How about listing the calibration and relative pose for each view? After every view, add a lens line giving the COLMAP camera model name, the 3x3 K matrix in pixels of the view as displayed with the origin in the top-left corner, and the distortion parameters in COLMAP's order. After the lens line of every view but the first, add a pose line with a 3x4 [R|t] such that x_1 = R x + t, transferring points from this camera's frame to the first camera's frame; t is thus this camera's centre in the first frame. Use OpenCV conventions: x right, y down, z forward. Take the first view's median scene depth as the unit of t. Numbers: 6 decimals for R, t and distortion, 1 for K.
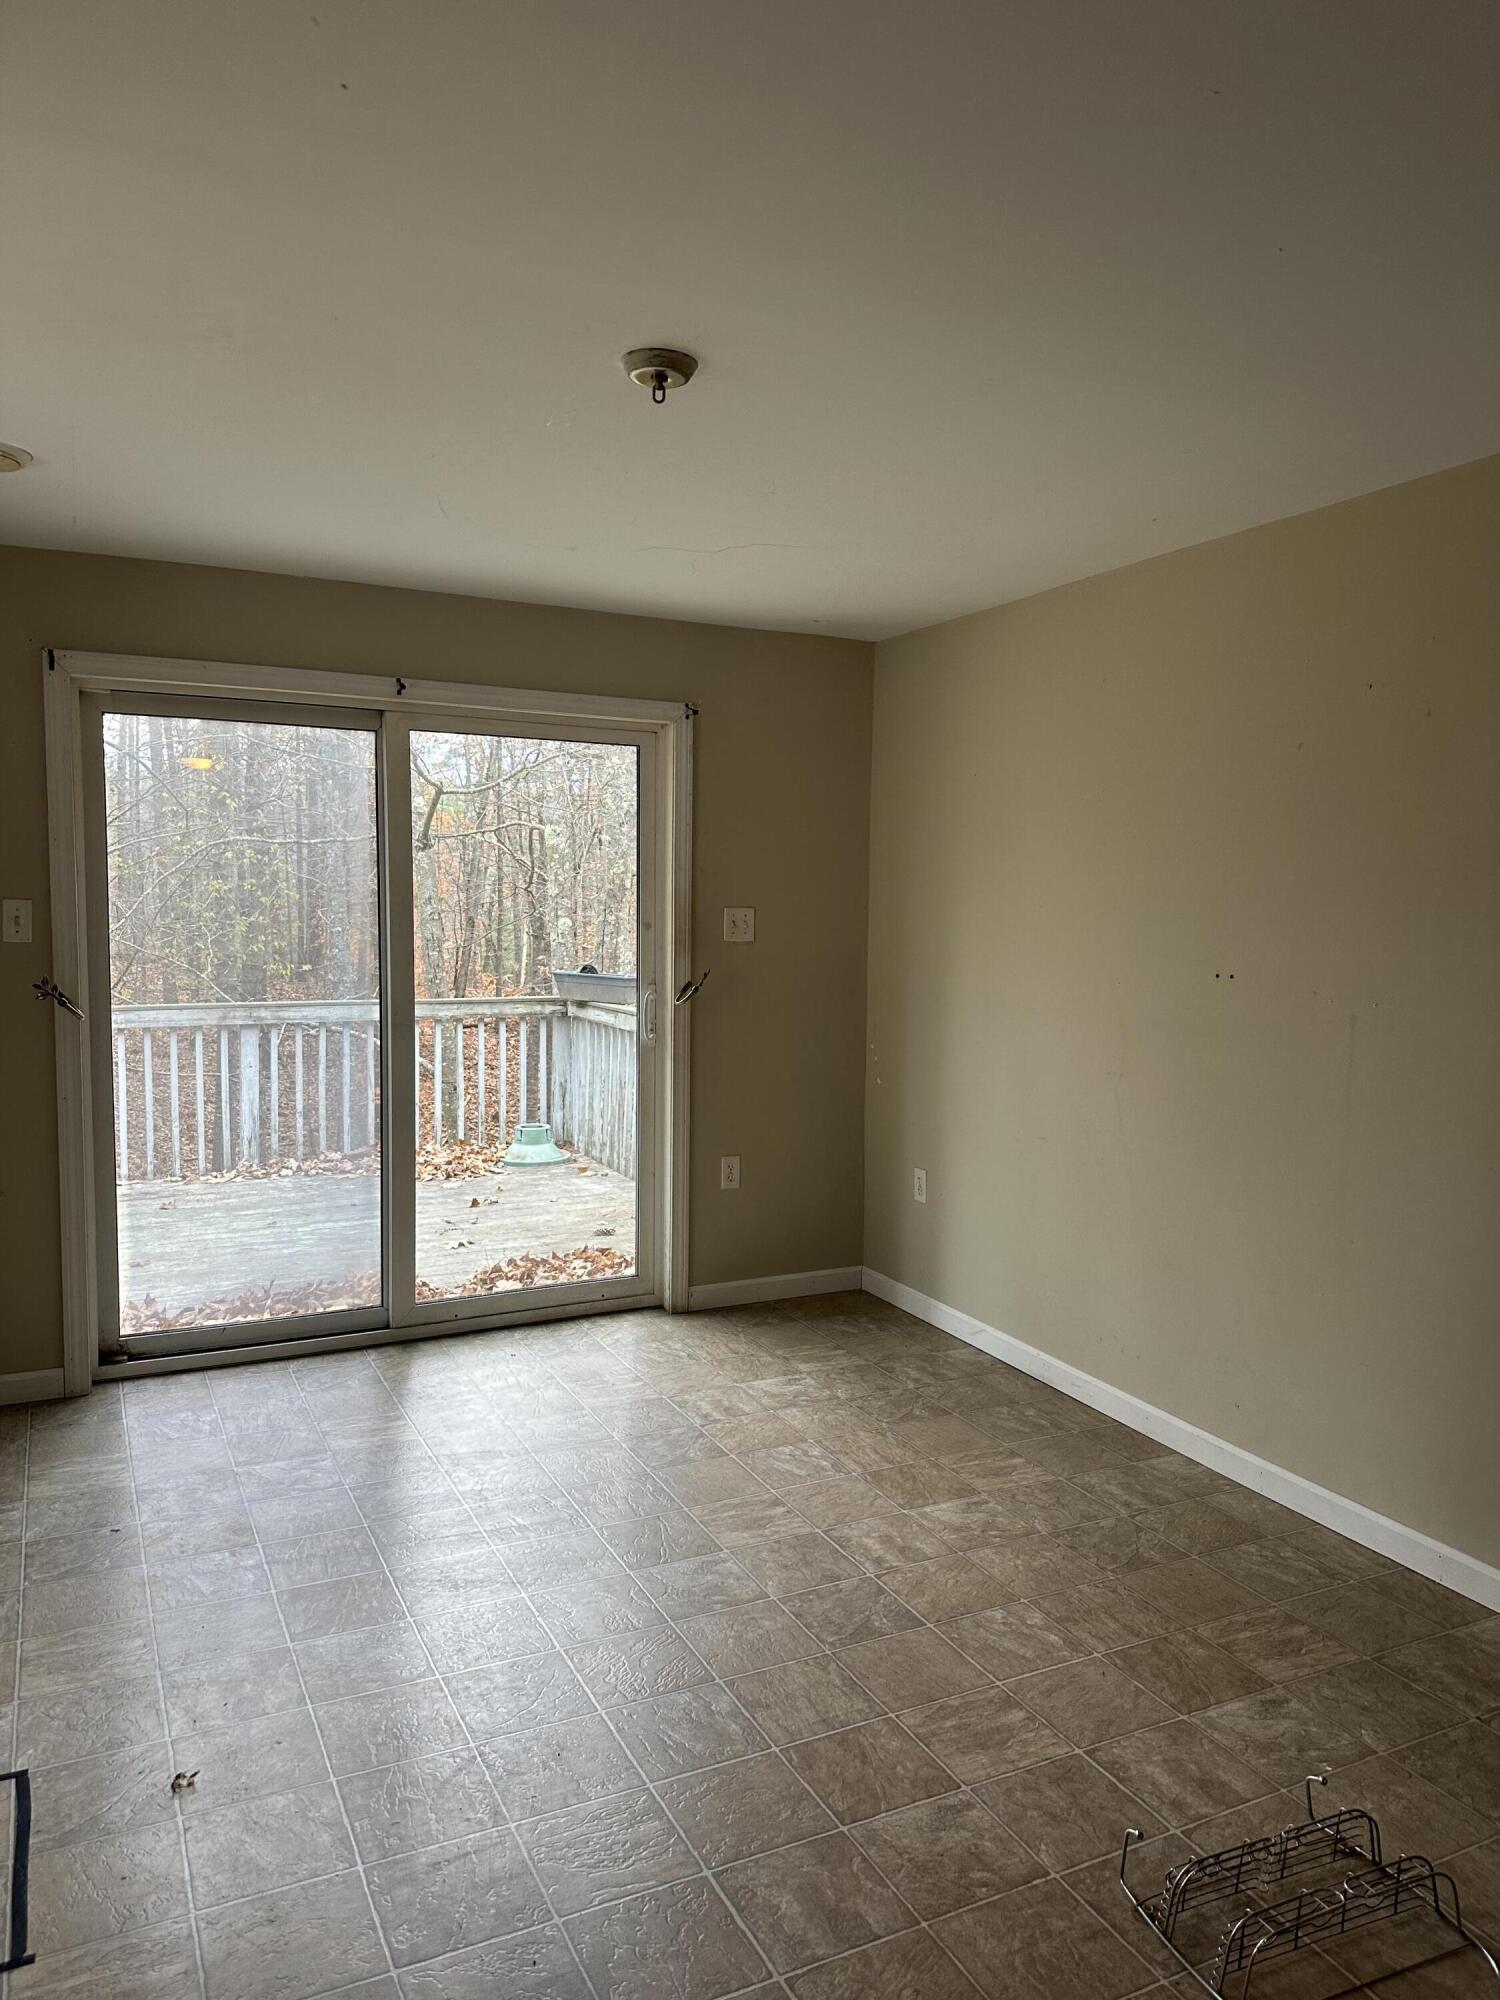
lens RADIAL K [[1417.9, 0, 749.8], [0, 1417.9, 999.6], [0, 0, 1]] dist [0.010580, 0.002998]
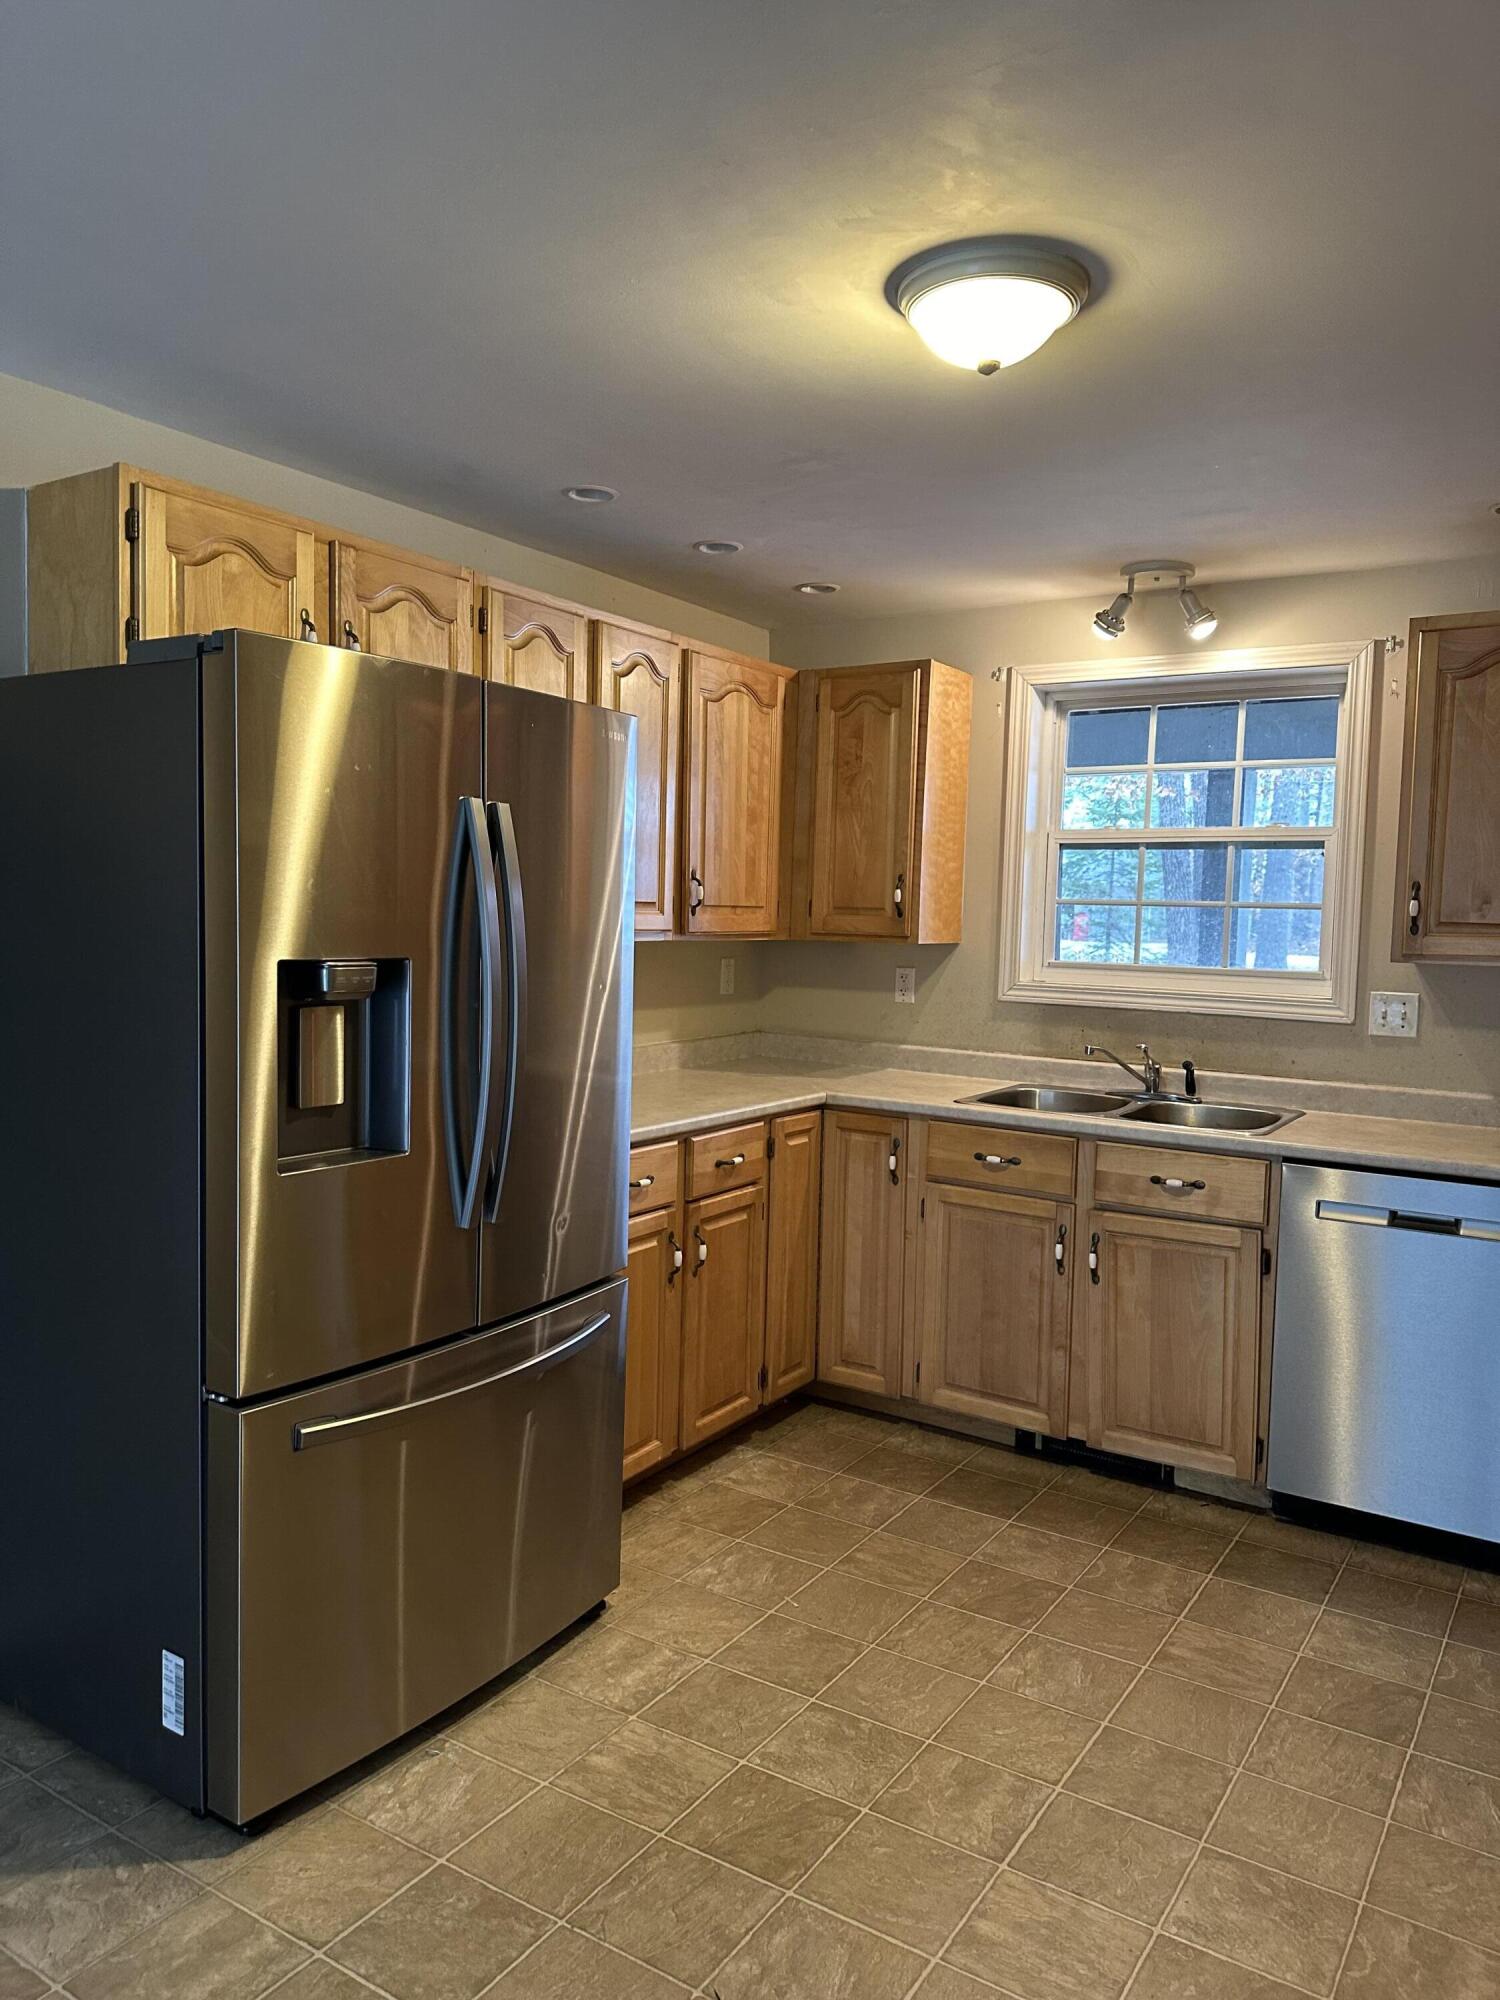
lens RADIAL K [[1417.9, 0, 751.3], [0, 1417.9, 998.0], [0, 0, 1]] dist [0.010580, 0.002998]
pose [[-0.506702, -0.078285, 0.858560, -0.701440], [0.045561, 0.992045, 0.117346, -0.114675], [-0.860917, 0.098576, -0.499105, 1.470893]]
